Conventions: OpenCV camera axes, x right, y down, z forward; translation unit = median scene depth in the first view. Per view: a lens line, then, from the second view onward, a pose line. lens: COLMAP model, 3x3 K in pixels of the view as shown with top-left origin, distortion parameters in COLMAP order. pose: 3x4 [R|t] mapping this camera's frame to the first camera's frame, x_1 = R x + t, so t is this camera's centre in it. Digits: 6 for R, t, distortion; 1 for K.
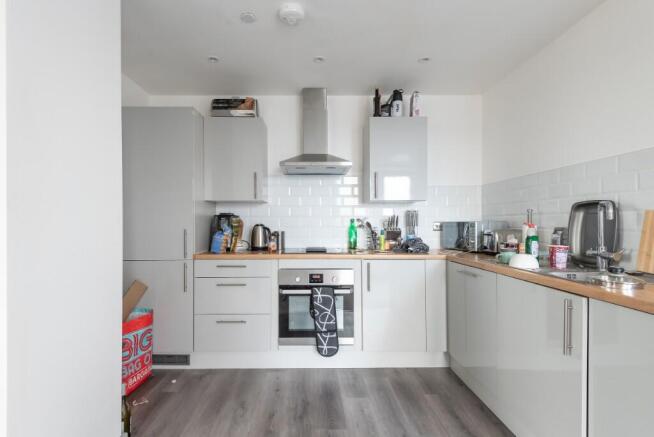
lens RADIAL K [[310.8, 0, 324.5], [0, 310.8, 224.9], [0, 0, 1]] dist [0.004098, -0.000983]
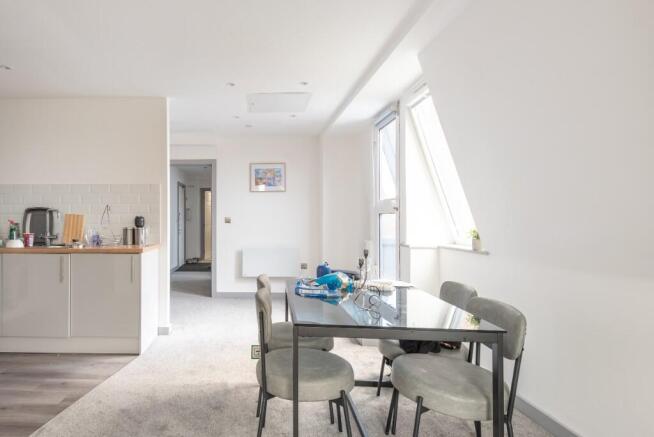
lens RADIAL K [[378.5, 0, 228.1], [0, 378.5, 220.4], [0, 0, 1]] dist [0.029909, -0.000136]
pose [[0.072129, 0.000334, 0.997395, -0.895539], [0.006700, 0.999977, -0.000820, 0.003056], [-0.997373, 0.006741, 0.072125, -0.168331]]
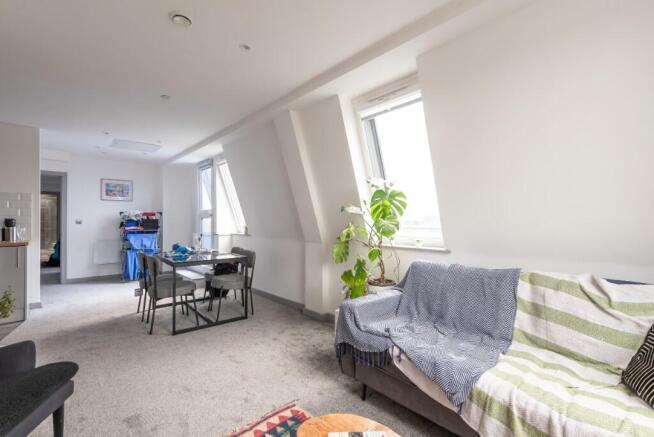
lens RADIAL K [[296.4, 0, 327.0], [0, 296.4, 218.5], [0, 0, 1]] dist [0.047675, -0.019572]
pose [[-0.662540, 0.009346, 0.748968, -1.643536], [0.007673, 0.999954, -0.005690, 0.003496], [-0.748987, 0.001977, -0.662581, 0.129550]]
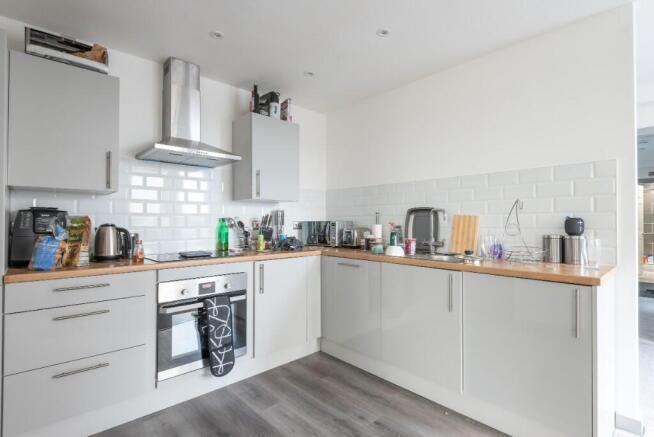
lens RADIAL K [[308.2, 0, 327.0], [0, 308.2, 218.5], [0, 0, 1]] dist [0.000359, -0.015192]
pose [[0.746567, 0.007073, 0.665273, -0.333456], [0.002025, 0.999915, -0.012903, -0.005703], [-0.665307, 0.010980, 0.746489, 0.148798]]
